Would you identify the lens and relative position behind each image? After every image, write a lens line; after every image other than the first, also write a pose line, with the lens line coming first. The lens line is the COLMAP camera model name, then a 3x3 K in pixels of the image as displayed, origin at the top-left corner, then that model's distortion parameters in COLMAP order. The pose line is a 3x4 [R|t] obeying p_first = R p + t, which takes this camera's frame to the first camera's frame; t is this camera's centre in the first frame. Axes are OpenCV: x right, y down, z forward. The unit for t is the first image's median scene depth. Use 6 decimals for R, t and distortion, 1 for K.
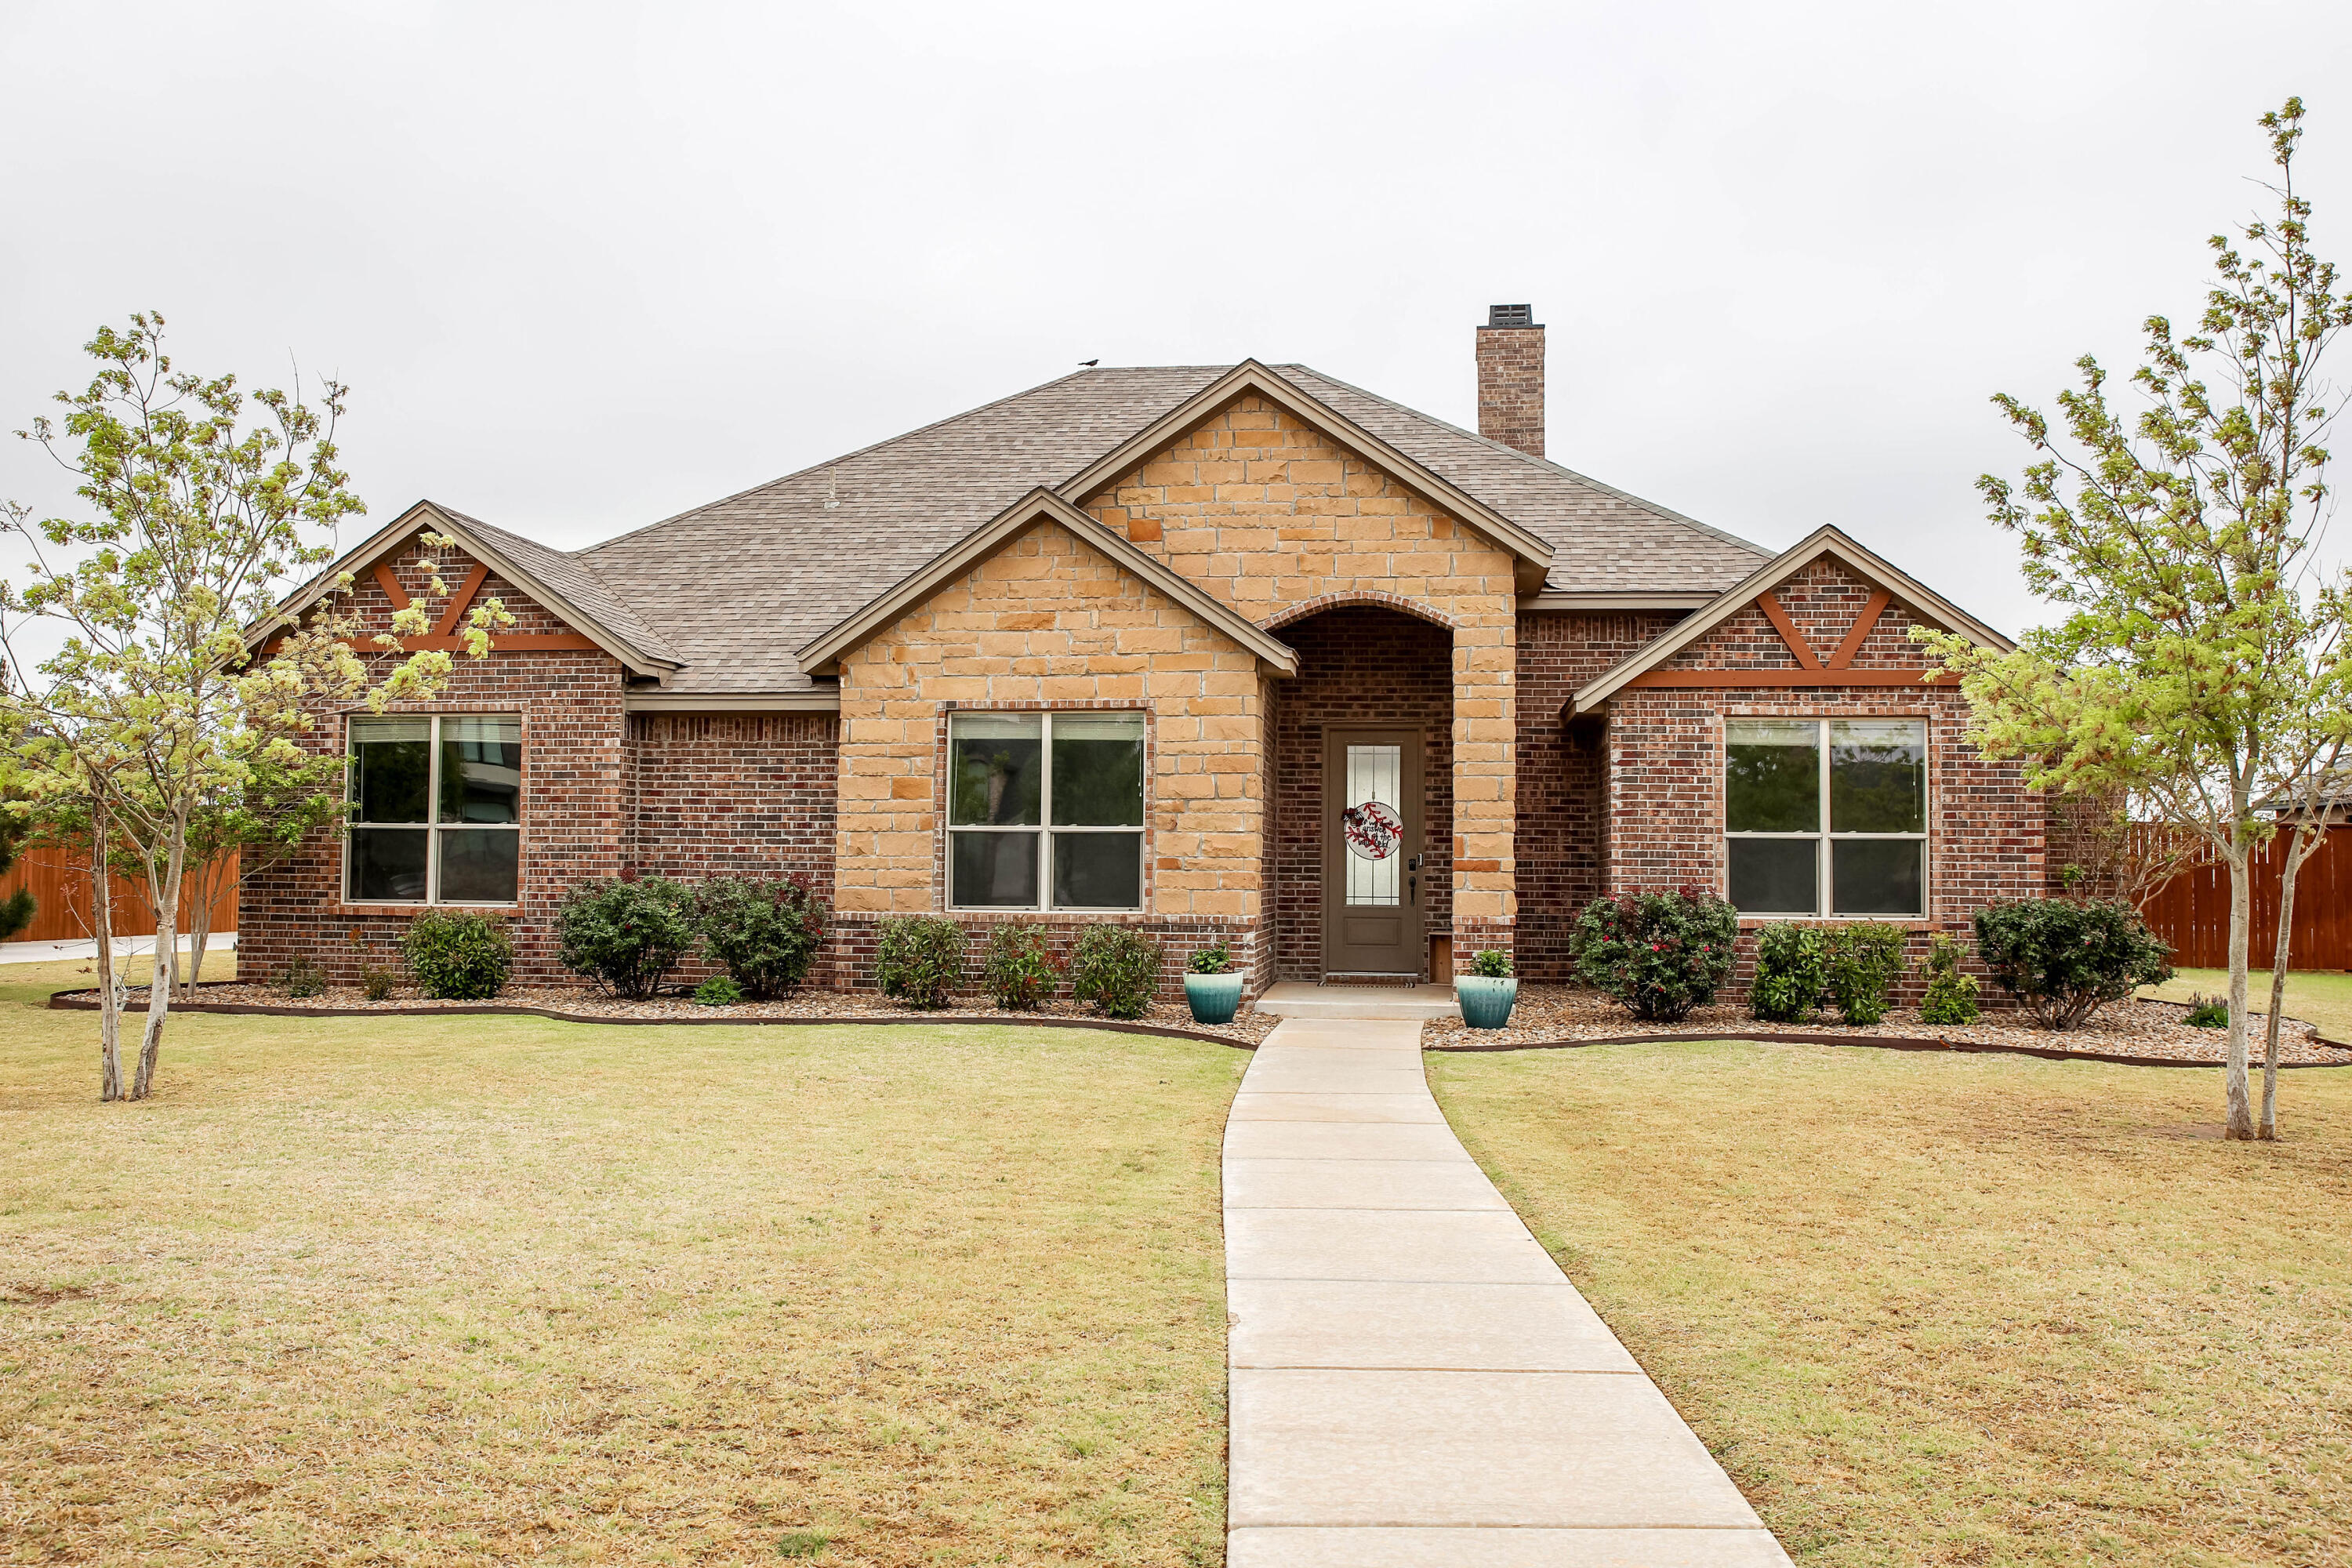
lens RADIAL K [[1890.9, 0, 1161.5], [0, 1890.9, 782.0], [0, 0, 1]] dist [-0.009934, 0.003308]
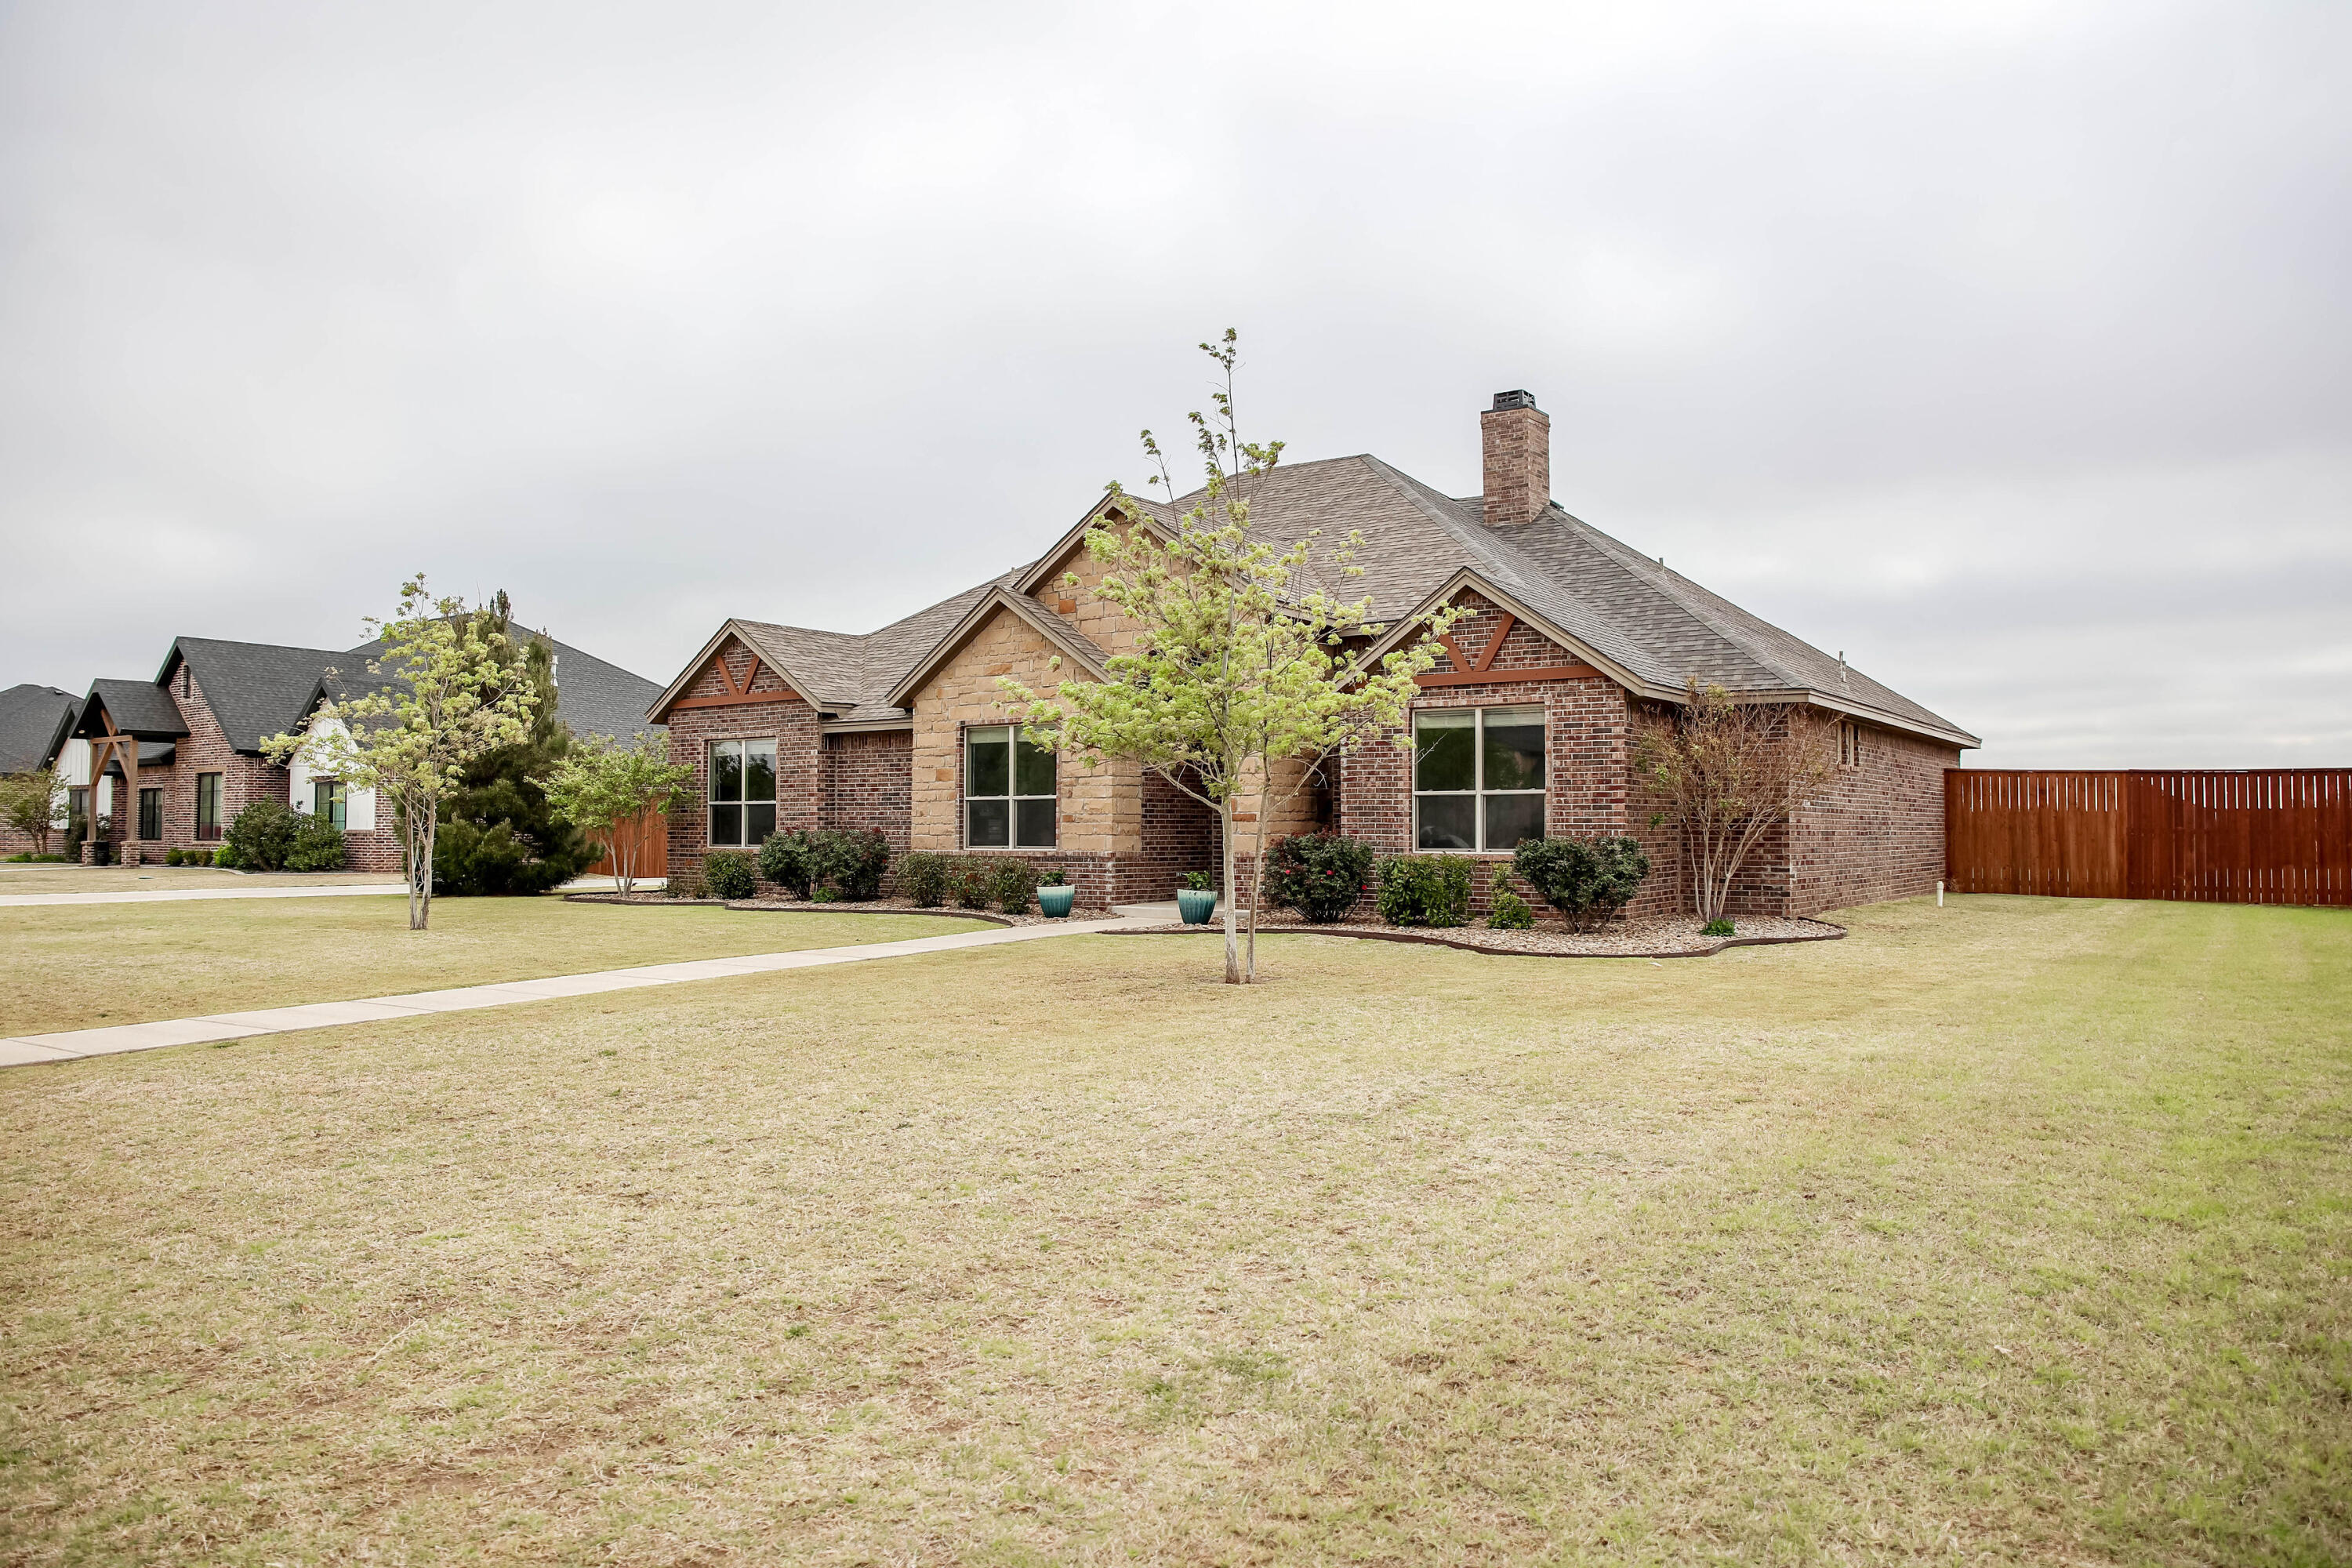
lens RADIAL K [[1562.8, 0, 1179.0], [0, 1562.8, 787.1], [0, 0, 1]] dist [-0.009881, -0.000279]
pose [[0.889943, -0.022269, -0.455528, 0.665917], [0.032235, 0.999381, 0.014120, 0.001275], [0.454932, -0.027249, 0.890109, -0.117161]]
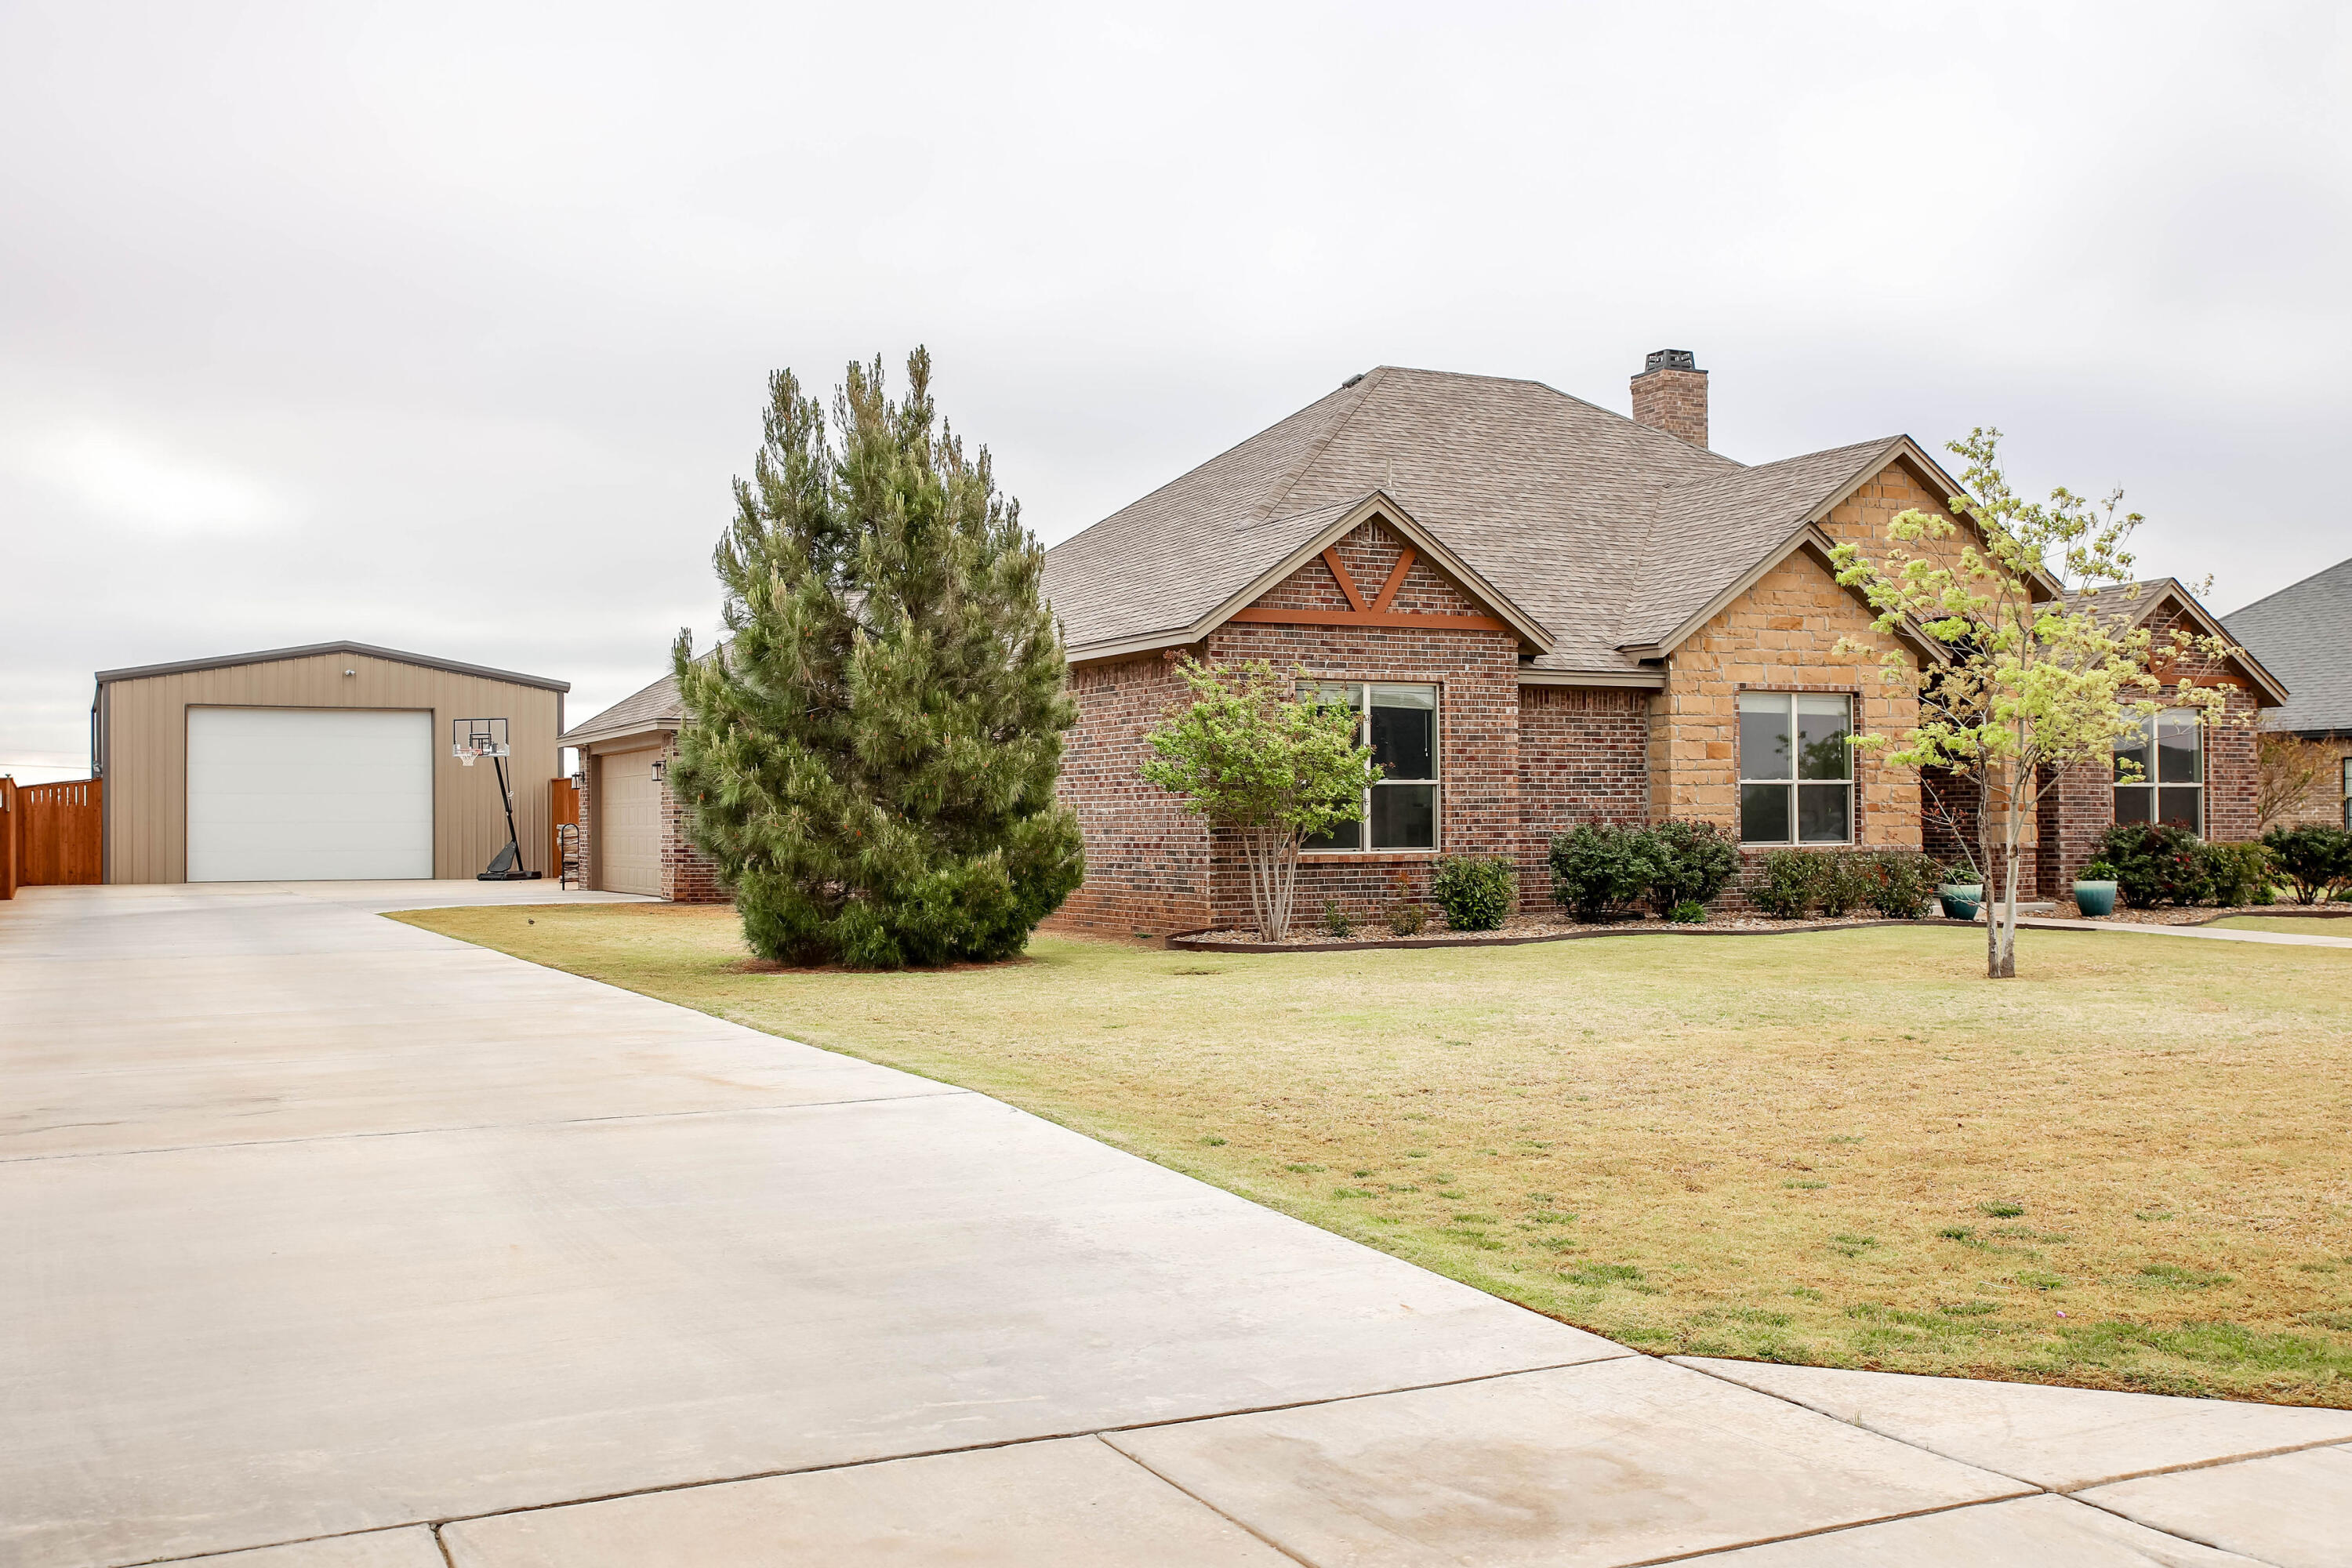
lens RADIAL K [[2264.9, 0, 1183.2], [0, 2264.9, 793.8], [0, 0, 1]] dist [-0.025062, 0.000000]
pose [[0.823707, -0.007311, 0.566969, -1.289495], [-0.014270, 0.999333, 0.033618, -0.013833], [-0.566836, -0.035782, 0.823053, -0.049548]]
